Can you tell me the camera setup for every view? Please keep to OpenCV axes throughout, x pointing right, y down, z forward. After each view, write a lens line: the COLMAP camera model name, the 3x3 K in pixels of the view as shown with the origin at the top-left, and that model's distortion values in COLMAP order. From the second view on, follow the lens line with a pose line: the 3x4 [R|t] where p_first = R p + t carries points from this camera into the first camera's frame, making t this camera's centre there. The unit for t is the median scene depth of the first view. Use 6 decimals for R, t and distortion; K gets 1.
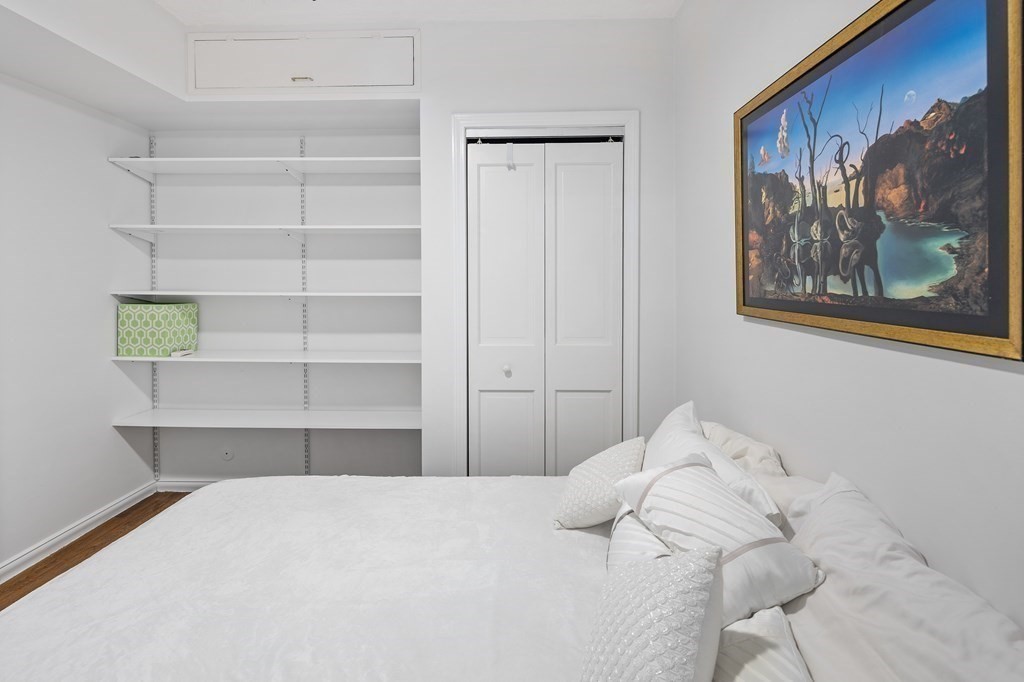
lens RADIAL K [[506.1, 0, 507.5], [0, 506.1, 290.3], [0, 0, 1]] dist [0.003059, -0.000881]
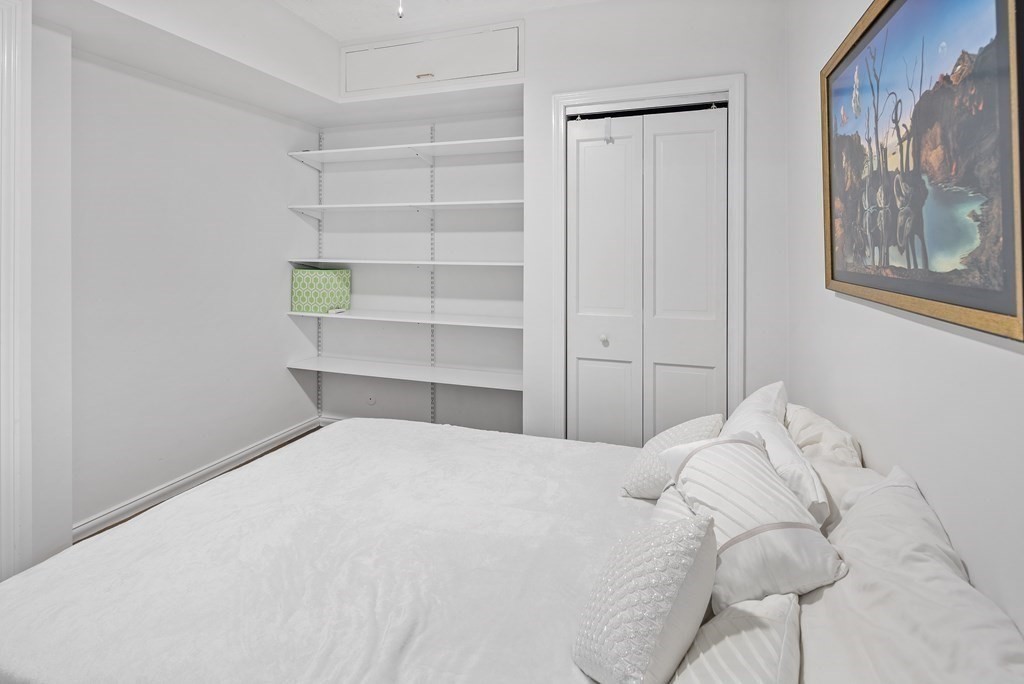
lens RADIAL K [[508.1, 0, 513.7], [0, 508.1, 250.1], [0, 0, 1]] dist [0.001380, -0.000367]
pose [[0.955233, 0.003082, -0.295838, 0.248252], [-0.009910, 0.999718, -0.021585, 0.003909], [0.295688, 0.023550, 0.954994, -0.064343]]
